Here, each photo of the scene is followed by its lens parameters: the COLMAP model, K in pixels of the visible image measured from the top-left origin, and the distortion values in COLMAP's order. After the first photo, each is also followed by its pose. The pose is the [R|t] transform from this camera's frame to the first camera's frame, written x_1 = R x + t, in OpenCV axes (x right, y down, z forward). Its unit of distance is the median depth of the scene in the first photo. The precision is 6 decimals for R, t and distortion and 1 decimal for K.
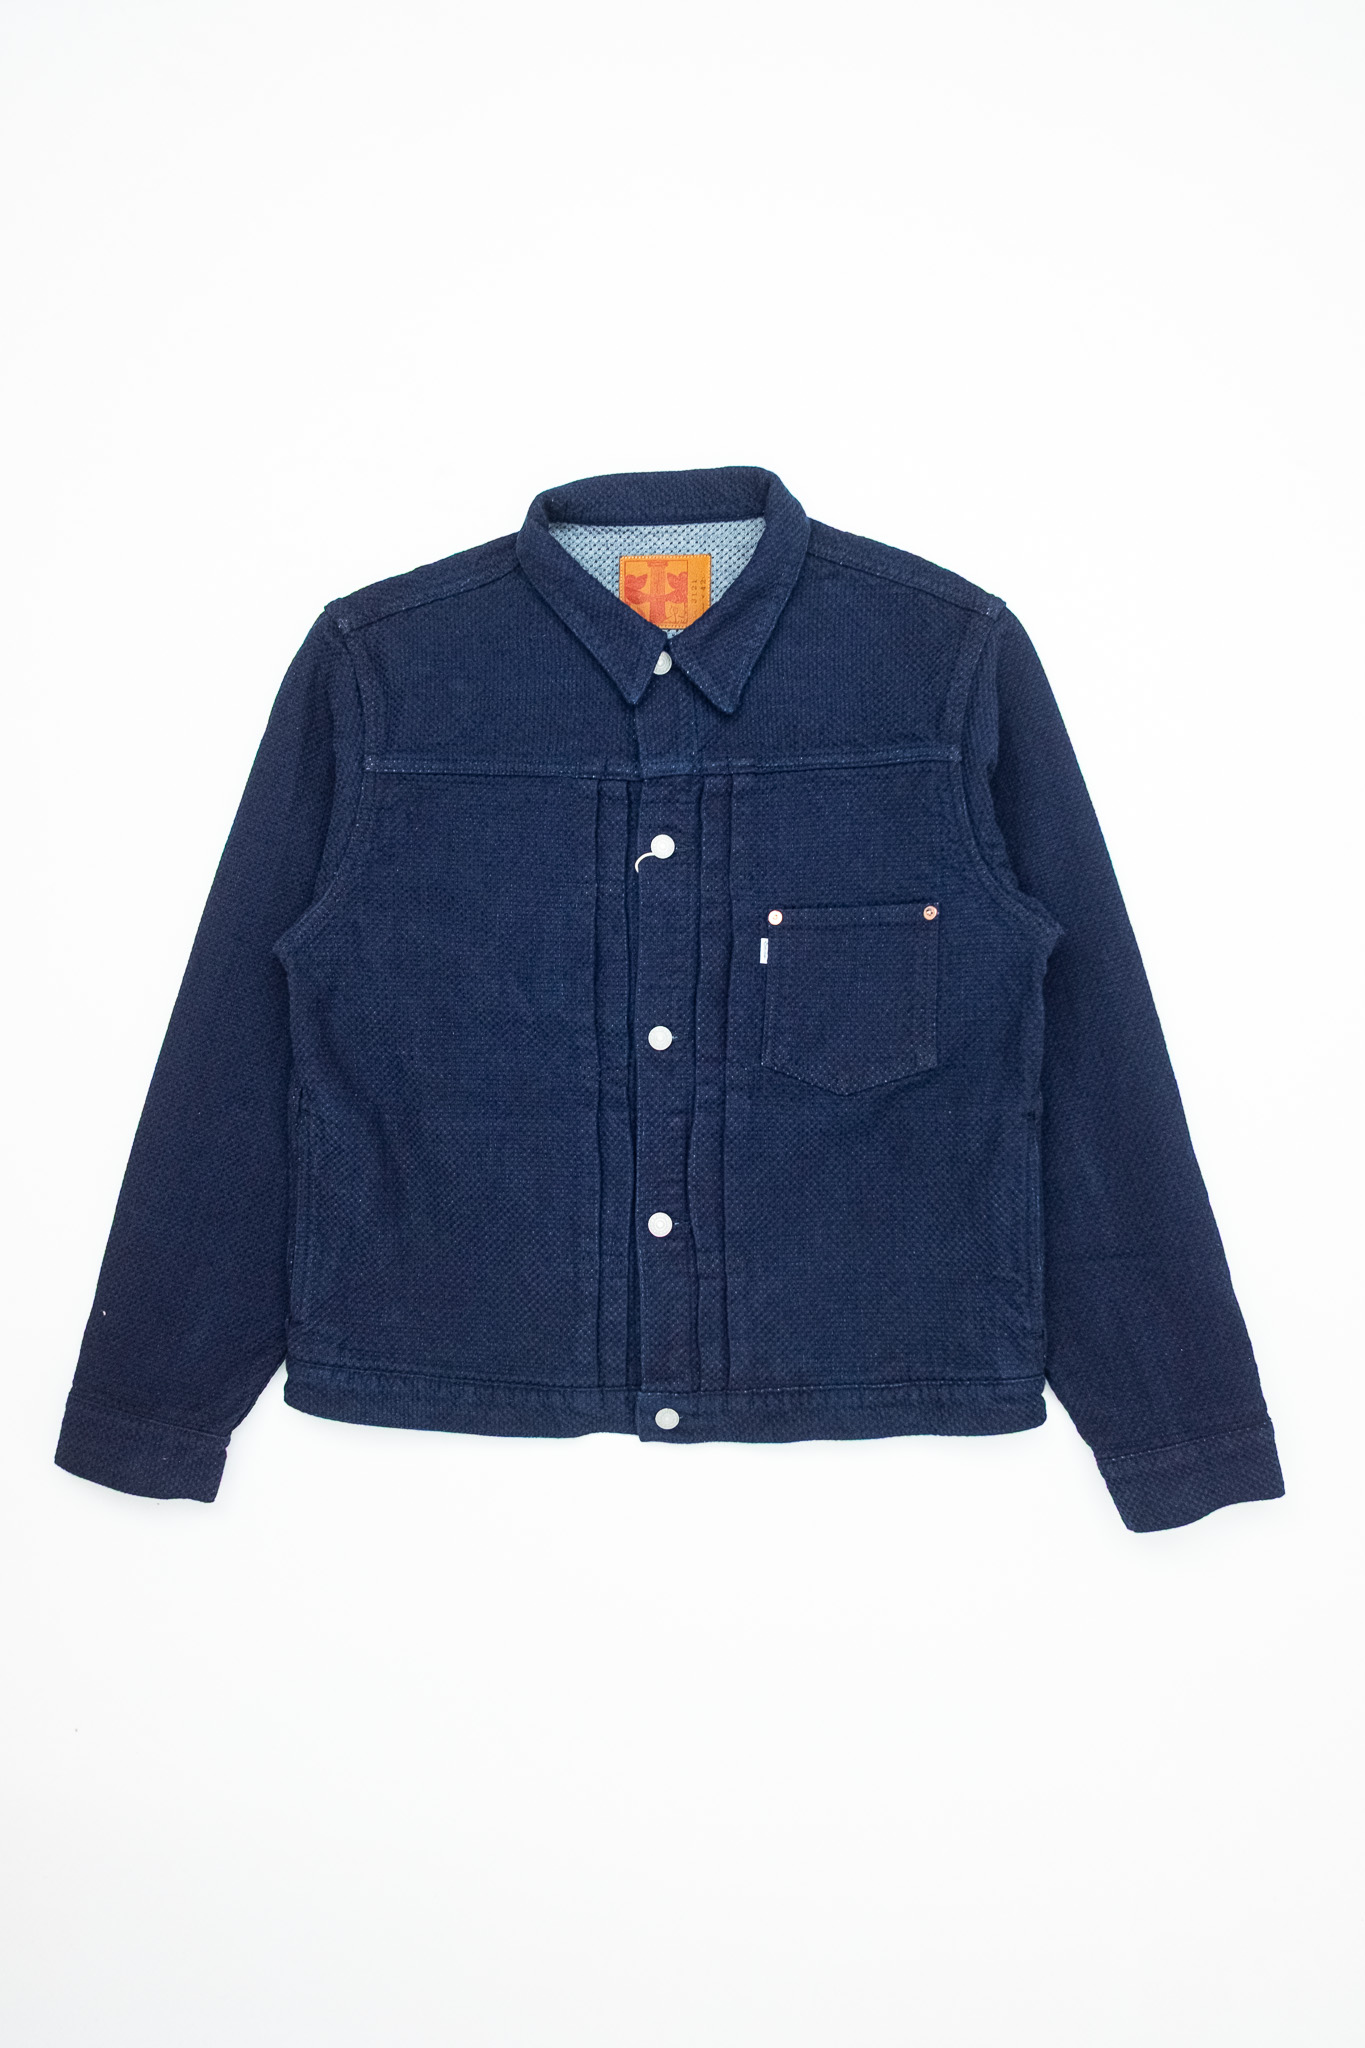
lens RADIAL K [[2024.8, 0, 682.5], [0, 2024.8, 1024.0], [0, 0, 1]] dist [0.026159, 0.000310]
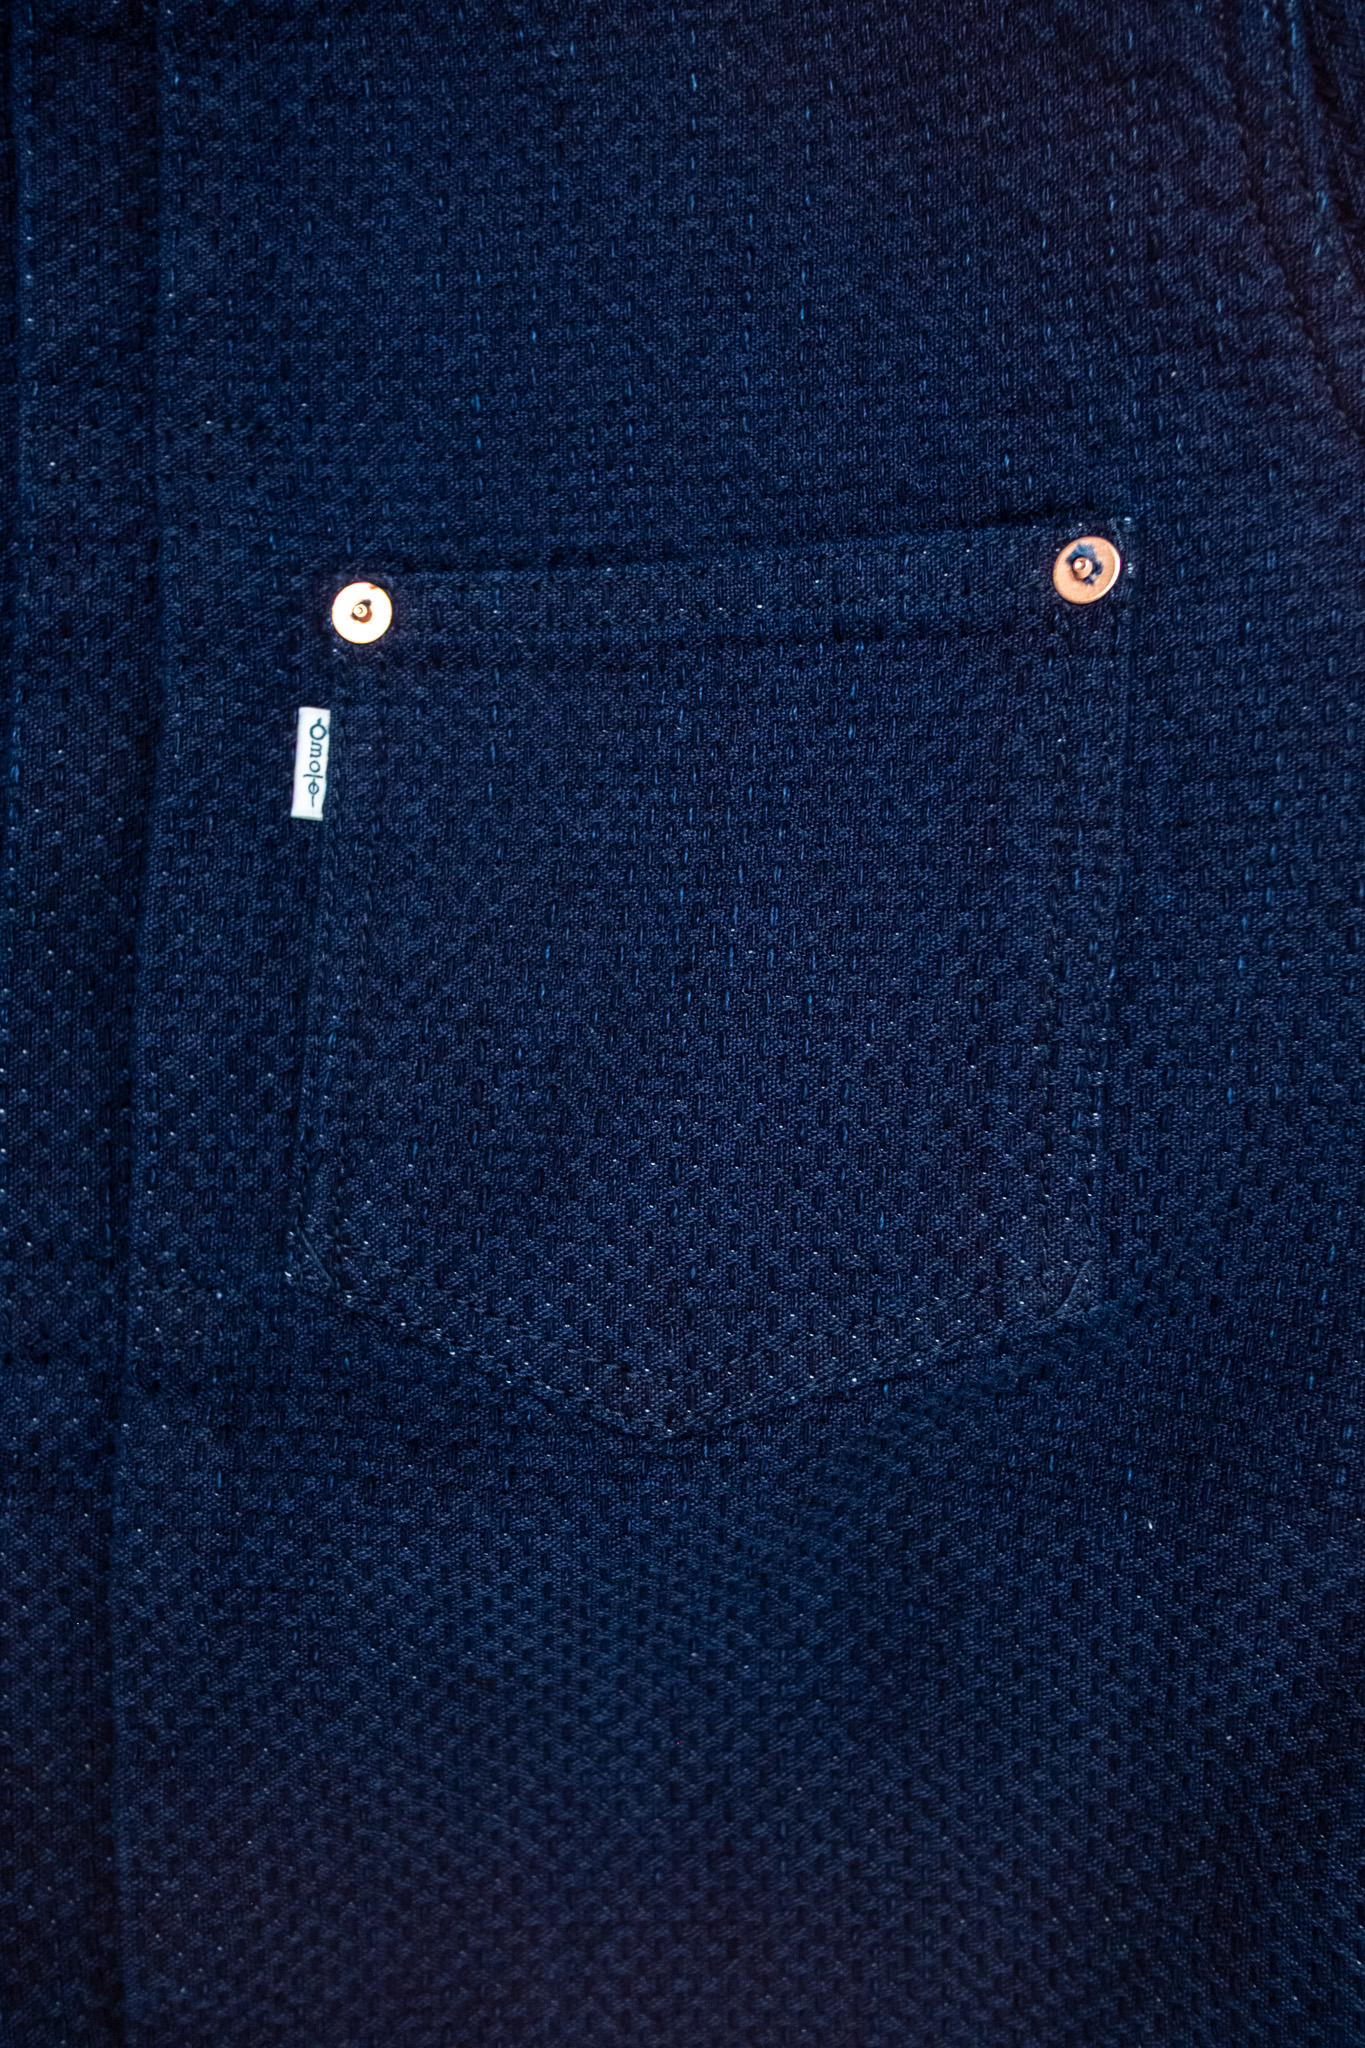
lens RADIAL K [[1625.0, 0, 689.0], [0, 1625.0, 1071.6], [0, 0, 1]] dist [-0.000790, -0.004539]
pose [[0.997517, 0.008125, 0.069953, 0.069945], [-0.012366, 0.998097, 0.060405, -0.013617], [-0.069329, -0.061120, 0.995720, 0.821538]]
